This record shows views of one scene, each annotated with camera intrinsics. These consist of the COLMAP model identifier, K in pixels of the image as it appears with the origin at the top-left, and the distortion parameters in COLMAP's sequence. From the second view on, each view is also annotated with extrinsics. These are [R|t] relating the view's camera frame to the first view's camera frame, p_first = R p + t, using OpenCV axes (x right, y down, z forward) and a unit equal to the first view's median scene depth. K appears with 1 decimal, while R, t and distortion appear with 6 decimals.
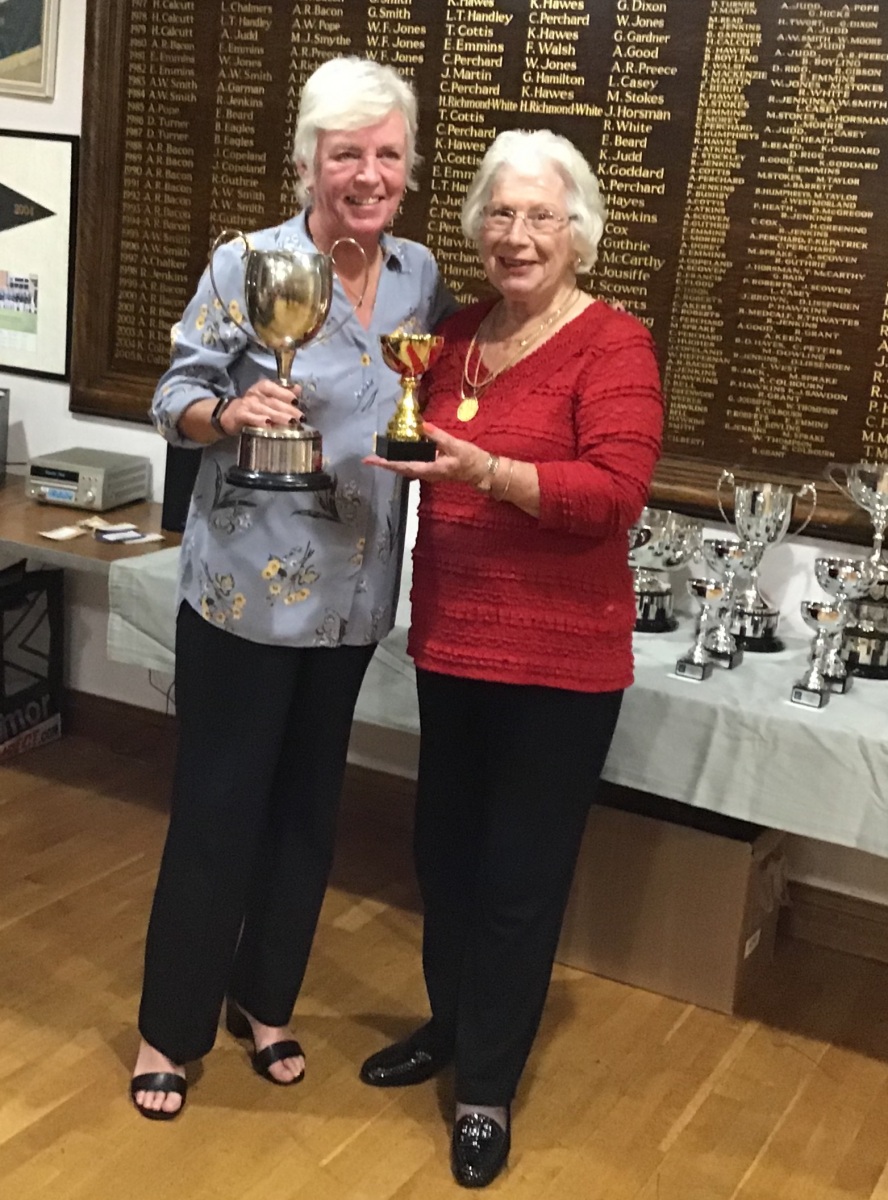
lens RADIAL K [[1789.3, 0, 360.6], [0, 1789.3, 539.8], [0, 0, 1]] dist [0.123439, 0.000000]
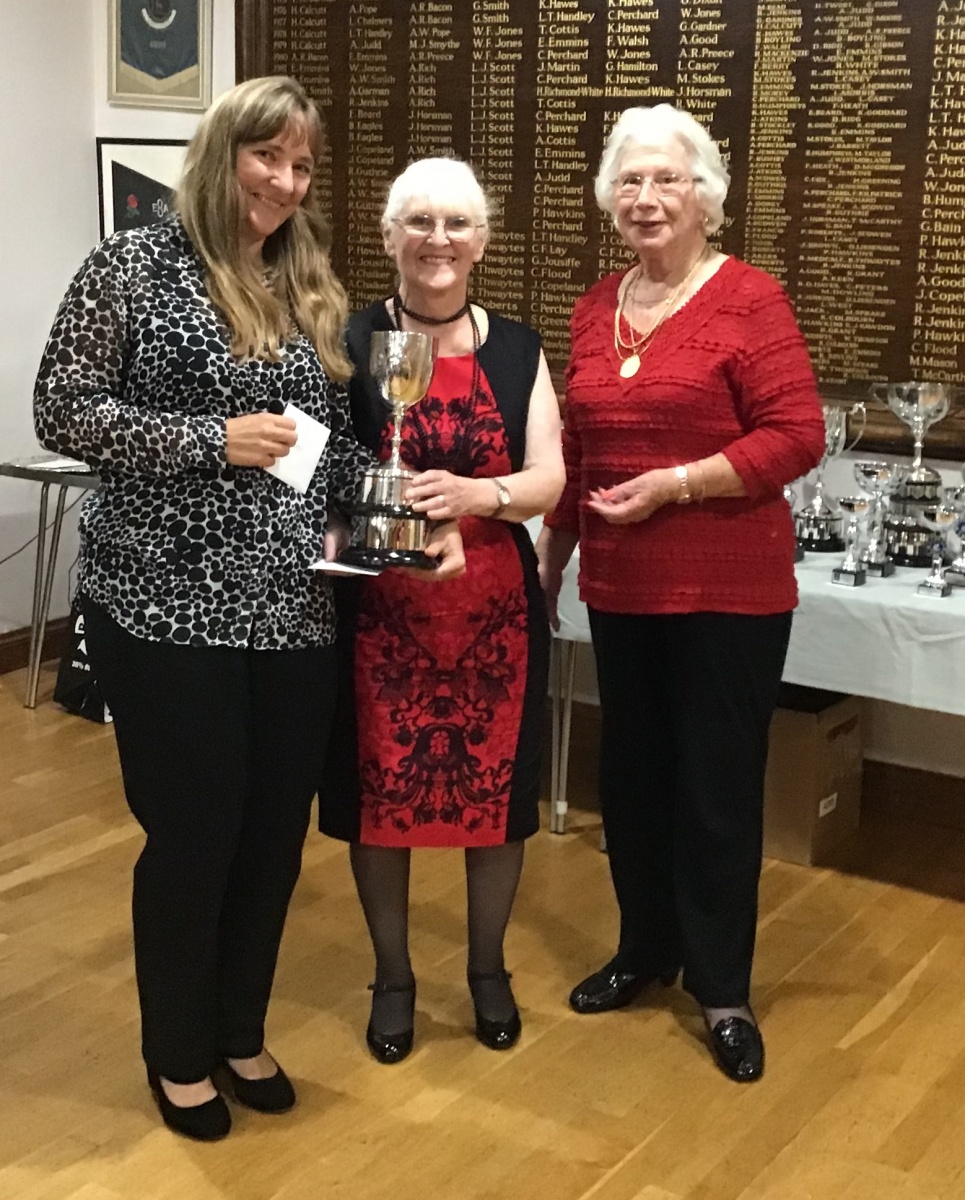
lens RADIAL K [[1964.1, 0, 468.7], [0, 1964.1, 511.8], [0, 0, 1]] dist [0.144976, 0.000000]
pose [[0.995802, -0.046815, -0.078662, 0.092583], [0.044654, 0.998581, -0.029005, 0.061015], [0.079908, 0.025371, 0.996479, -0.263105]]
